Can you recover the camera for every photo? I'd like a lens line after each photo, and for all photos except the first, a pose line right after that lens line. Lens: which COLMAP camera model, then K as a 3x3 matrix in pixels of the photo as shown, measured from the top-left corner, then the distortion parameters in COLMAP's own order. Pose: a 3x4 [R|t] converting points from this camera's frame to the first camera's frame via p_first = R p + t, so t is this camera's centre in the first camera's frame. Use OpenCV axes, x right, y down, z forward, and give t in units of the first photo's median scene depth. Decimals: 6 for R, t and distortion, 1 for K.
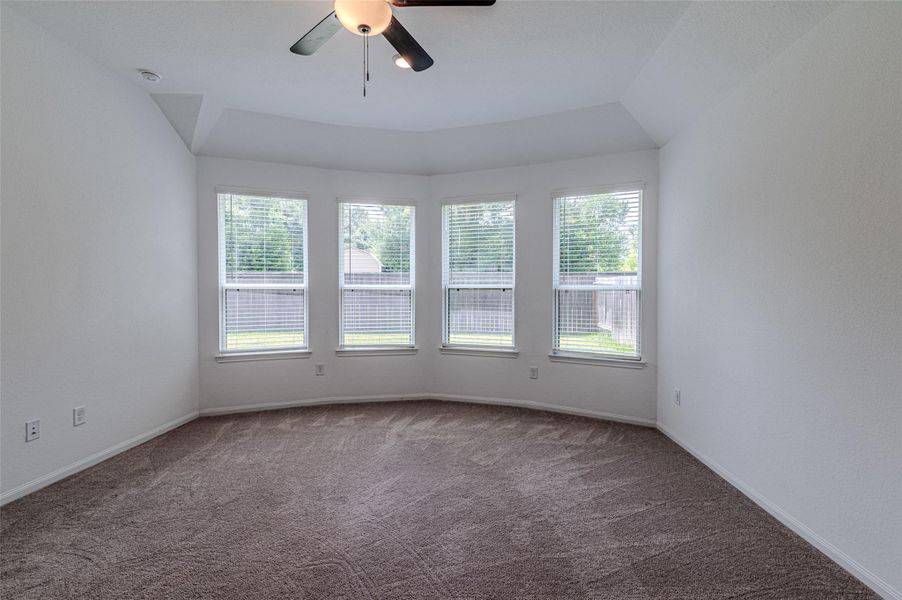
lens RADIAL K [[411.1, 0, 454.0], [0, 411.1, 298.8], [0, 0, 1]] dist [0.019485, -0.000903]
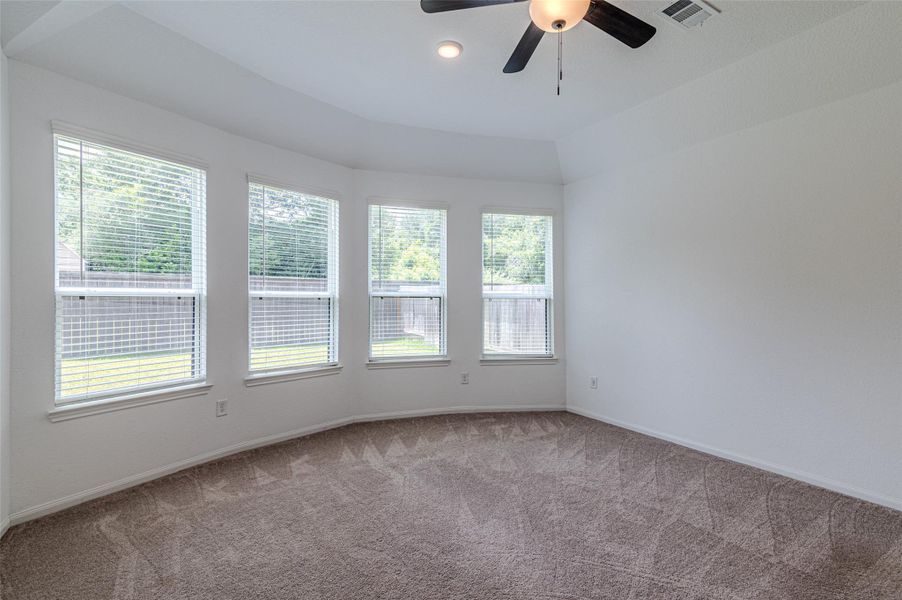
lens RADIAL K [[411.1, 0, 453.1], [0, 411.1, 297.8], [0, 0, 1]] dist [0.019485, -0.000903]
pose [[0.803850, 0.001739, 0.594830, -0.459791], [0.009173, 0.999841, -0.015319, -0.007031], [-0.594762, 0.017770, 0.803706, 0.185656]]
